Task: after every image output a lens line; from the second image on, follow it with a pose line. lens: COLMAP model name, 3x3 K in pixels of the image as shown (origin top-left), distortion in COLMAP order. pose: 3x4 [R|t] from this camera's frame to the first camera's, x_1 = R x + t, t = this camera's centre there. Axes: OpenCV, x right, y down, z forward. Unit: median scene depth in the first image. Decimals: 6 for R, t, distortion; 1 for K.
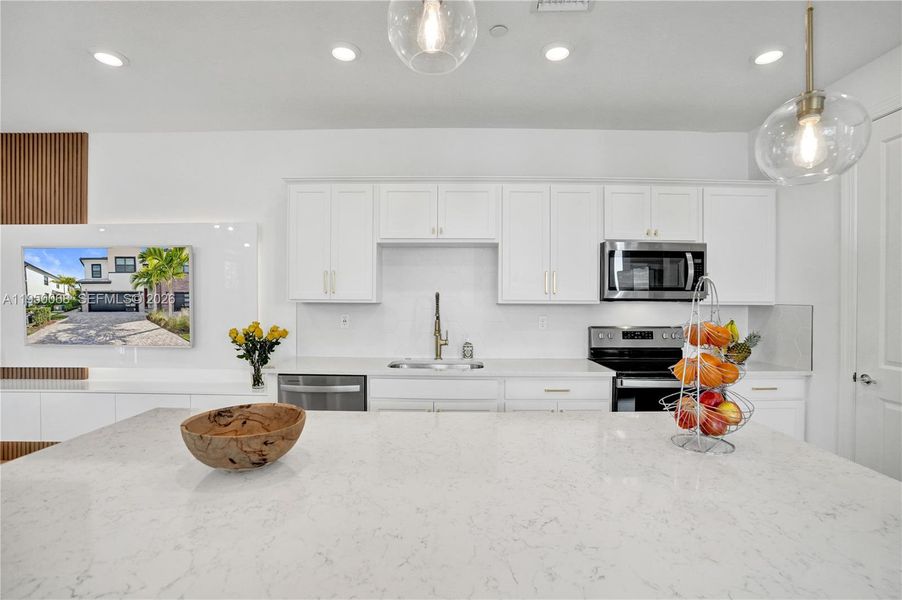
lens RADIAL K [[420.2, 0, 451.2], [0, 420.2, 304.4], [0, 0, 1]] dist [-0.064940, 0.025333]
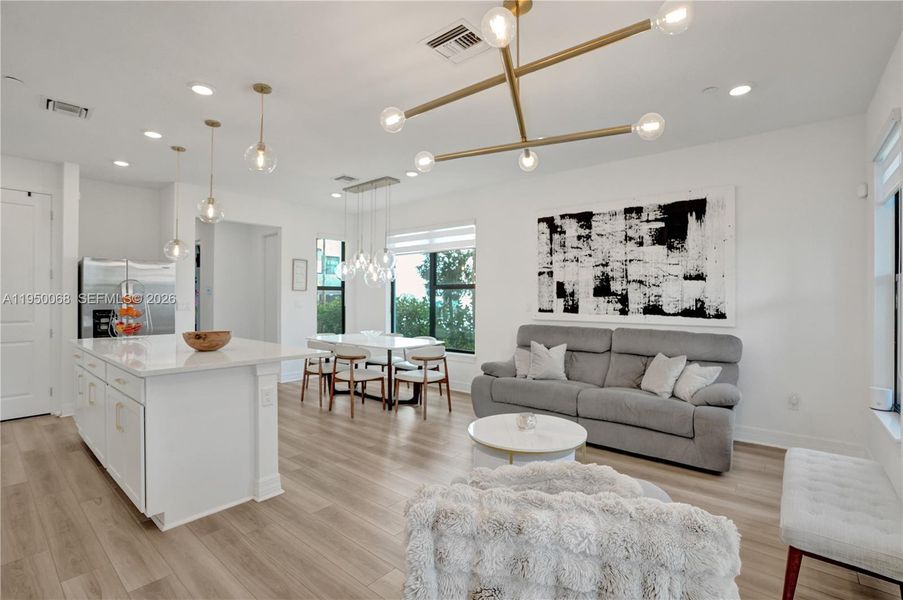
lens RADIAL K [[421.5, 0, 455.6], [0, 421.5, 296.2], [0, 0, 1]] dist [-0.061825, 0.022745]
pose [[-0.776852, 0.001364, 0.629681, -1.160458], [0.007285, 0.999950, 0.006822, 0.018611], [-0.629641, 0.009887, -0.776824, 0.714057]]
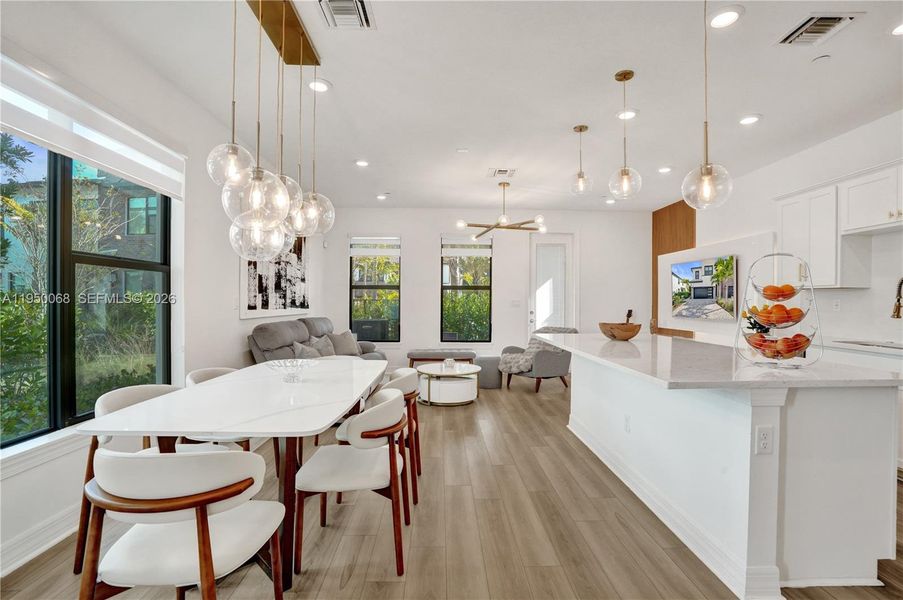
lens RADIAL K [[420.6, 0, 451.7], [0, 420.6, 304.4], [0, 0, 1]] dist [-0.064940, 0.025333]
pose [[0.037996, 0.006874, -0.999254, 0.825479], [-0.021256, 0.999756, 0.006069, 0.053634], [0.999052, 0.021009, 0.038133, -0.096137]]
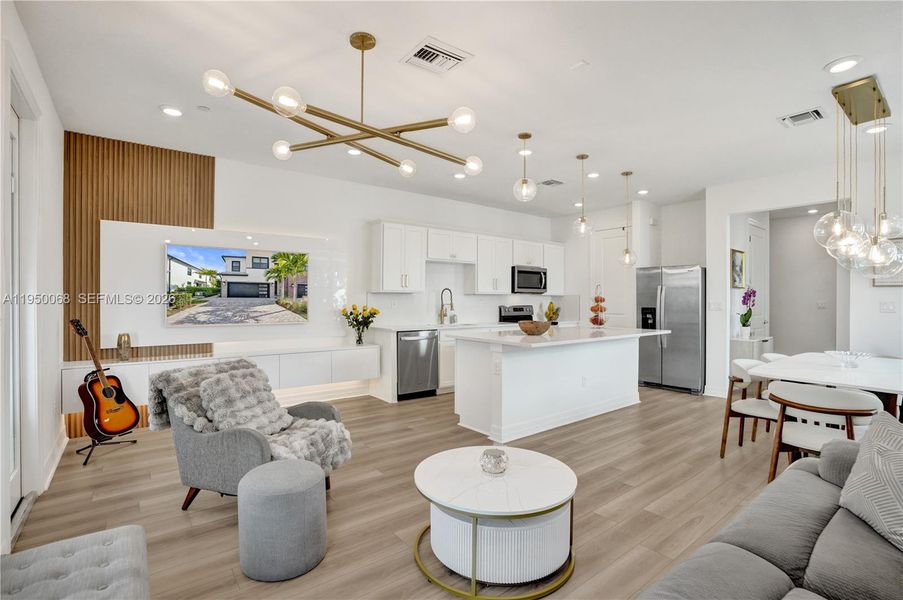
lens RADIAL K [[425.1, 0, 453.3], [0, 425.1, 302.3], [0, 0, 1]] dist [-0.065329, 0.026375]
pose [[0.780092, -0.001709, 0.625663, -1.167328], [0.005959, 0.999971, -0.004699, 0.044542], [-0.625637, 0.007394, 0.780080, -0.493668]]
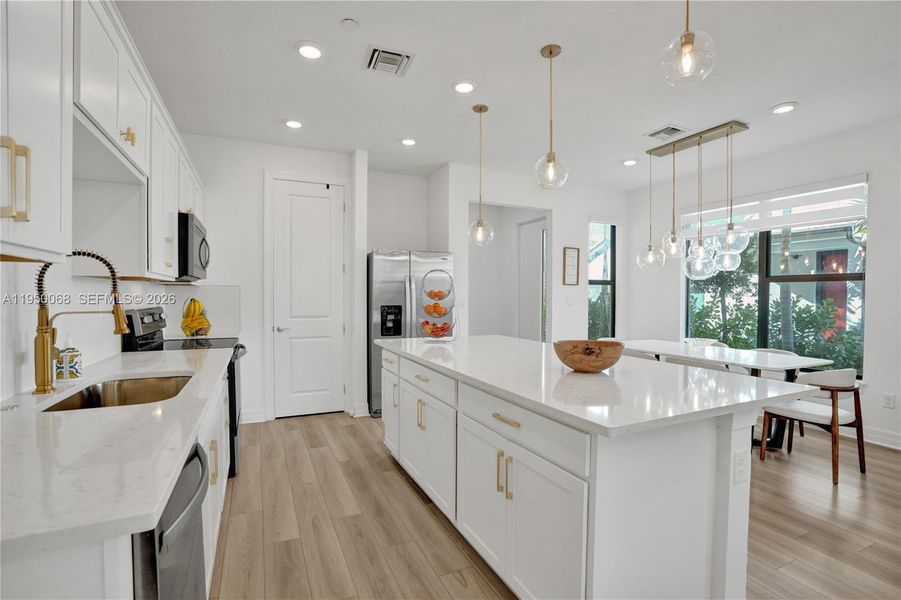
lens RADIAL K [[419.7, 0, 450.7], [0, 419.7, 304.4], [0, 0, 1]] dist [-0.064940, 0.025333]
pose [[-0.435385, -0.022687, 0.899958, -0.627048], [0.007548, 0.999555, 0.028850, 0.024810], [-0.900213, 0.019354, -0.435020, 0.791313]]
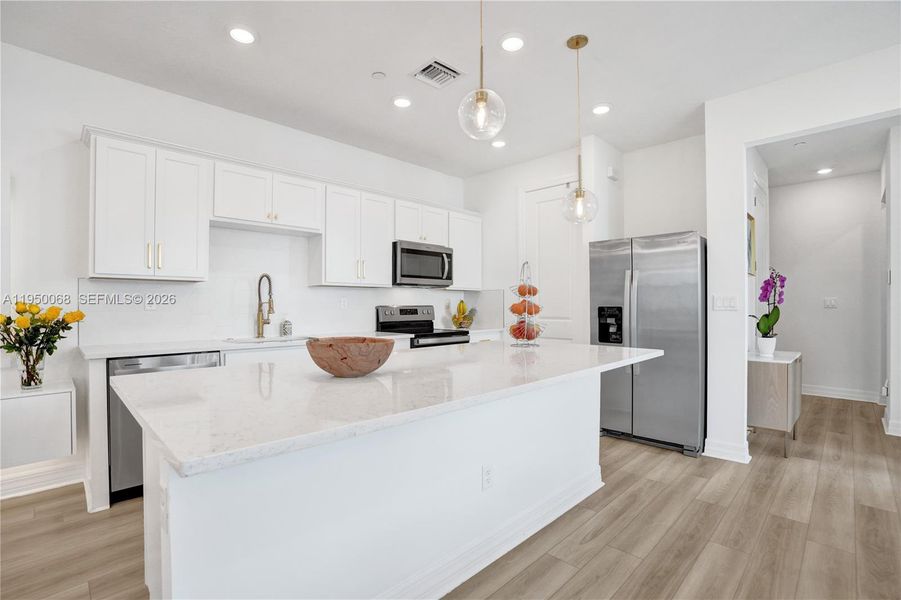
lens RADIAL K [[419.7, 0, 450.7], [0, 419.7, 304.4], [0, 0, 1]] dist [-0.064940, 0.025333]
pose [[0.697455, -0.003213, 0.716621, -0.442041], [0.012130, 0.999900, -0.007322, 0.061016], [-0.716525, 0.013800, 0.697424, -0.066179]]
